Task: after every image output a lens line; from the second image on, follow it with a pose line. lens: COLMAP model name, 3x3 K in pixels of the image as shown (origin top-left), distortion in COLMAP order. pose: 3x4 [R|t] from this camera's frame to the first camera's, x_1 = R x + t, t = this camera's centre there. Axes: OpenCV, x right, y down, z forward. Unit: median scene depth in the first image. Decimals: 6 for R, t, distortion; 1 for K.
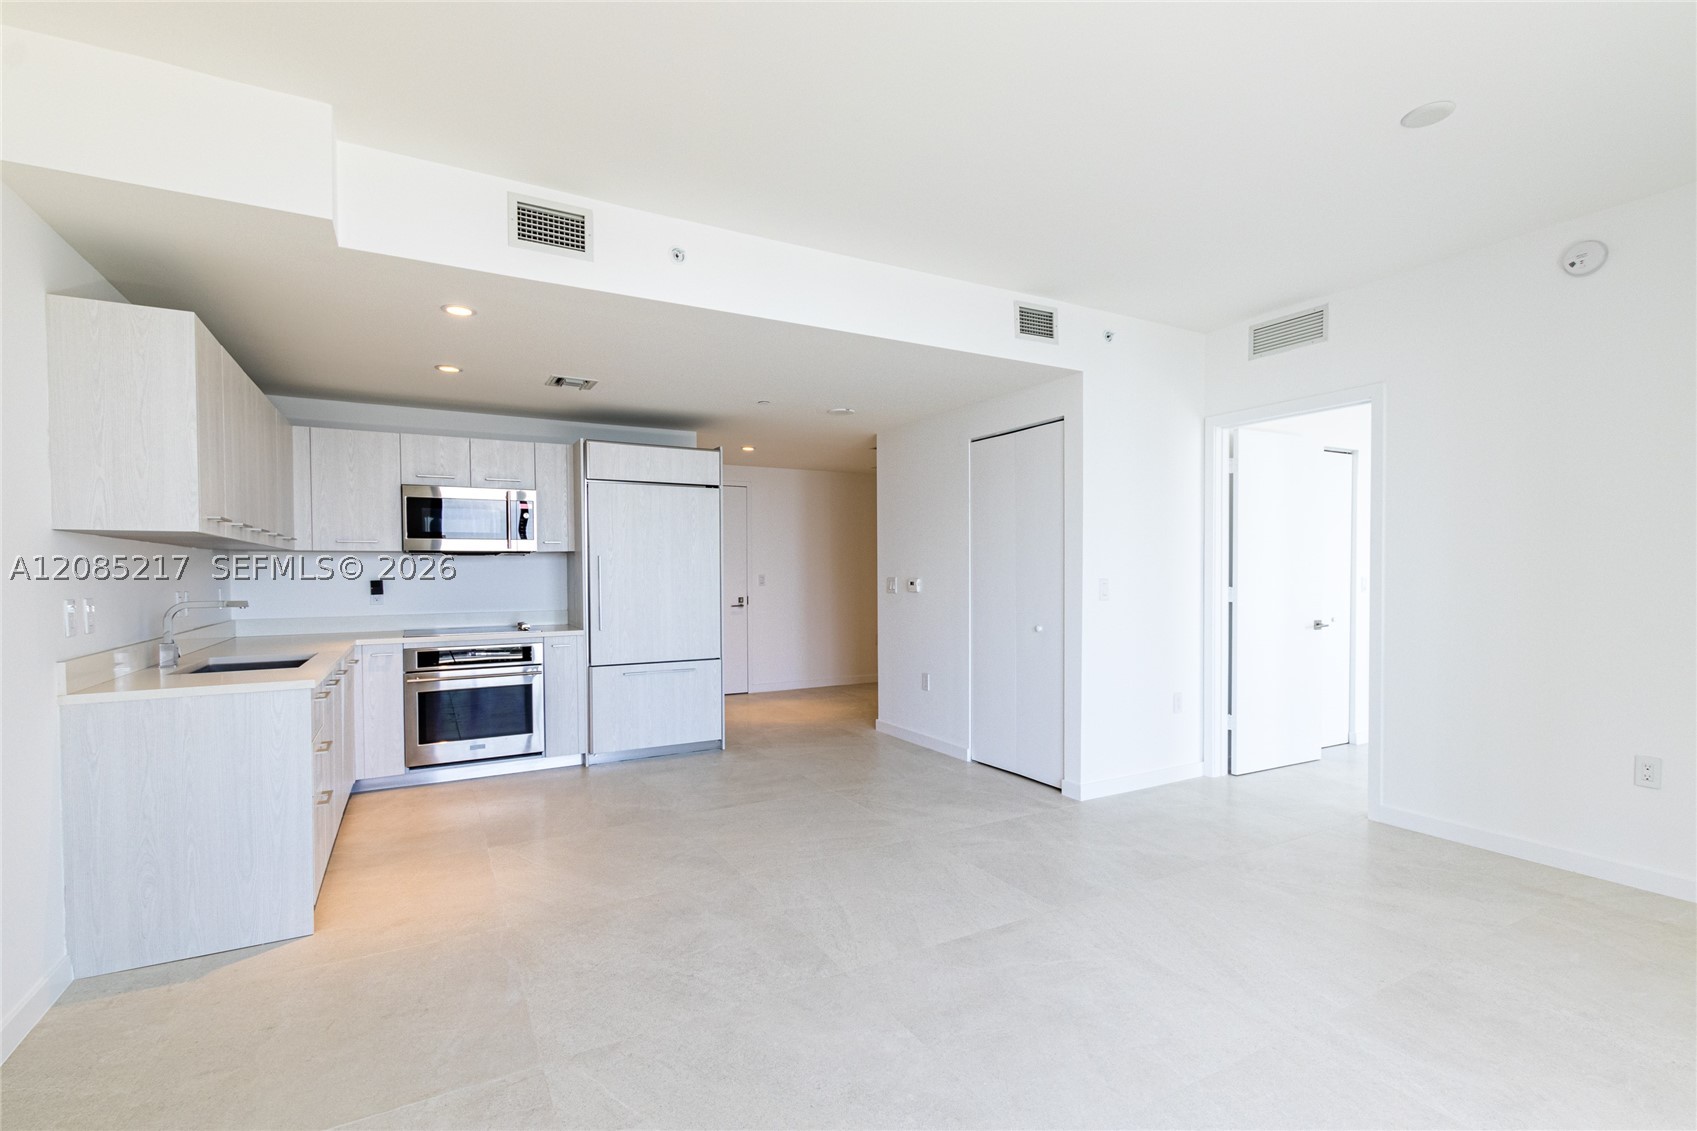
lens RADIAL K [[772.5, 0, 855.4], [0, 772.5, 585.2], [0, 0, 1]] dist [0.007398, -0.001691]
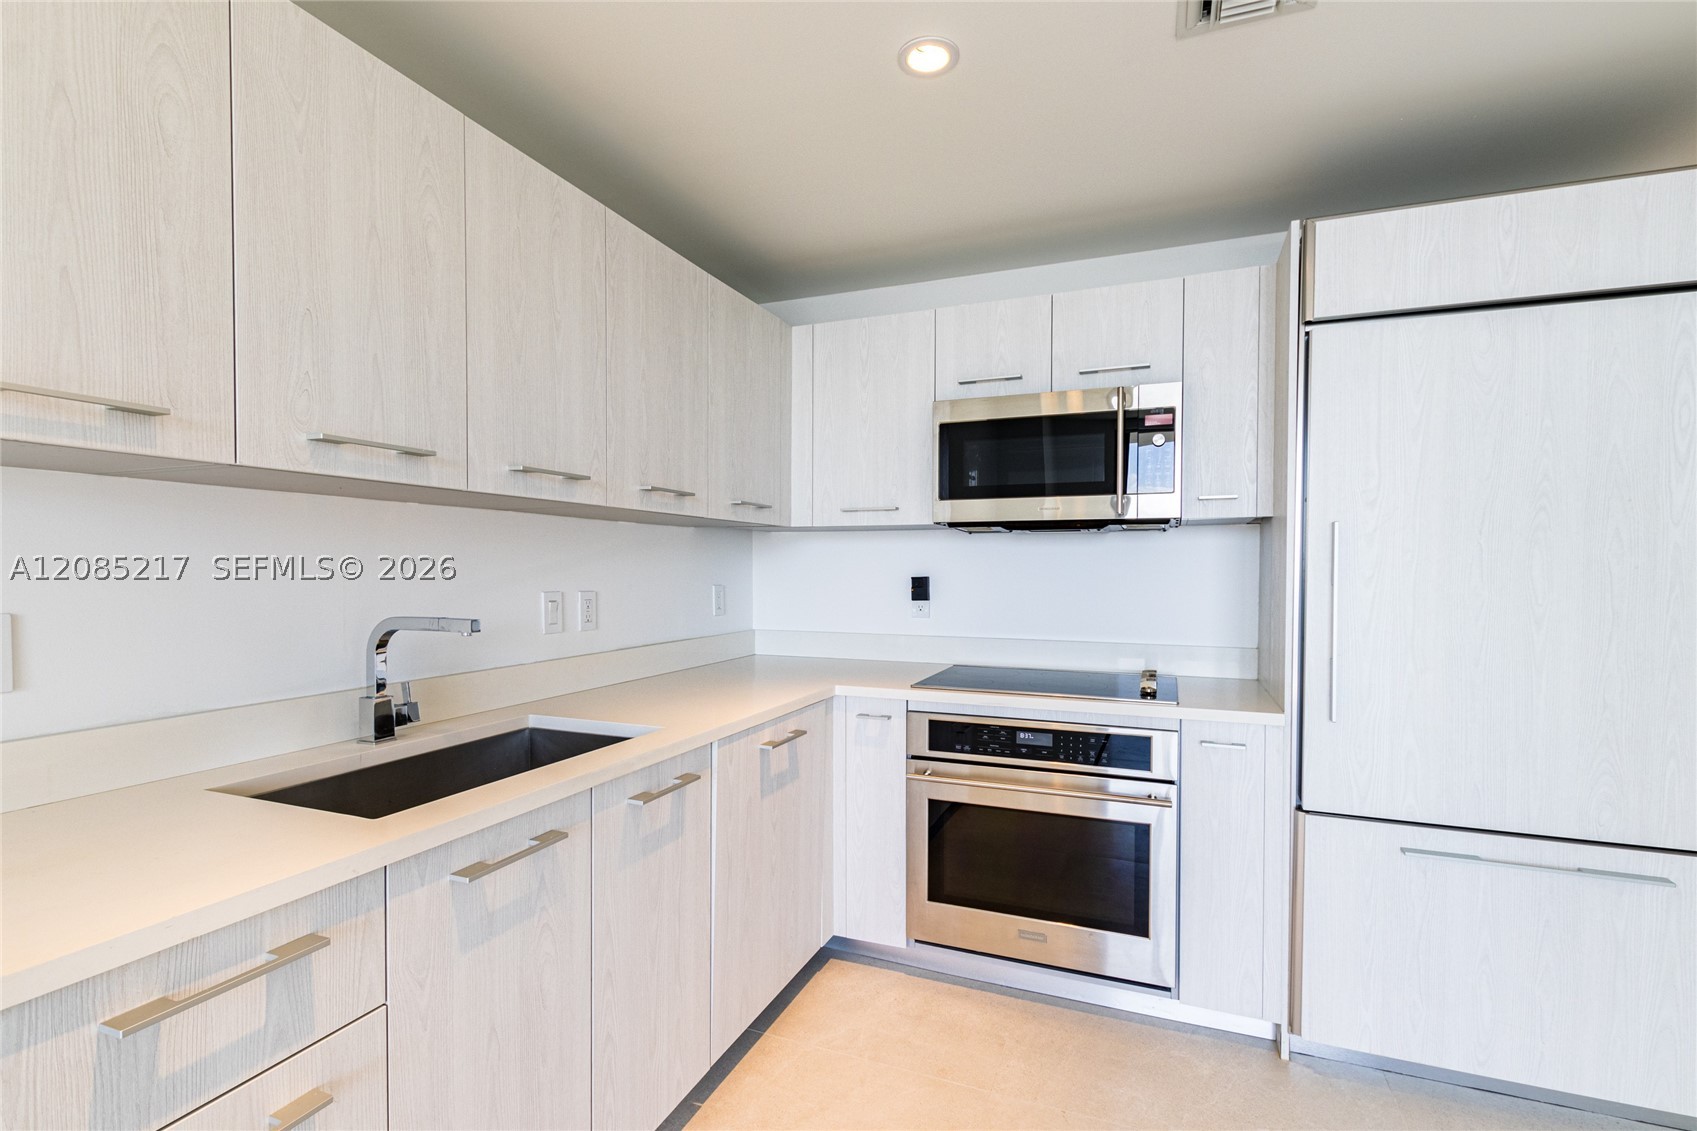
lens RADIAL K [[772.5, 0, 856.9], [0, 772.5, 586.7], [0, 0, 1]] dist [0.007398, -0.001691]
pose [[0.630954, 0.027555, -0.775331, -0.197090], [-0.021967, 0.999603, 0.017649, -0.008693], [0.775509, 0.005896, 0.631309, 0.619283]]
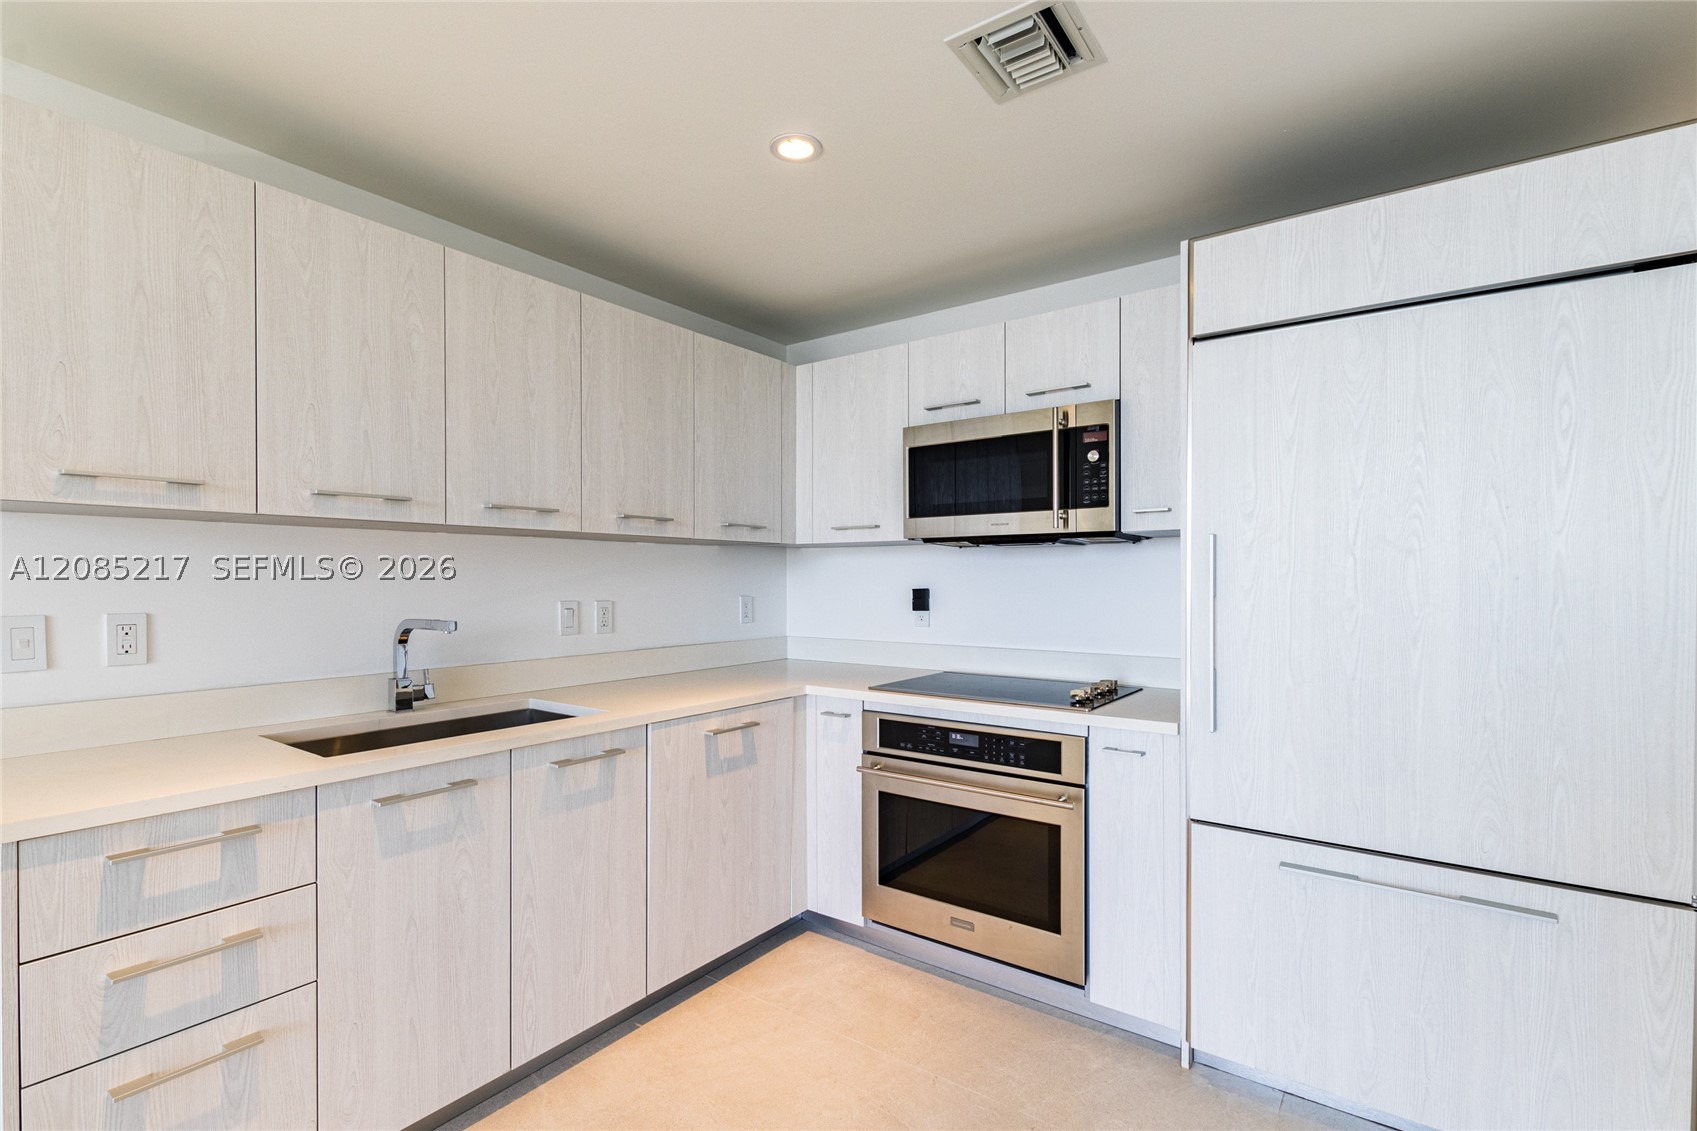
lens RADIAL K [[772.5, 0, 856.2], [0, 772.5, 587.0], [0, 0, 1]] dist [0.007398, -0.001691]
pose [[0.421690, 0.015885, -0.906601, -0.065297], [-0.019391, 0.999776, 0.008498, -0.012751], [0.906533, 0.013997, 0.421903, 0.721402]]
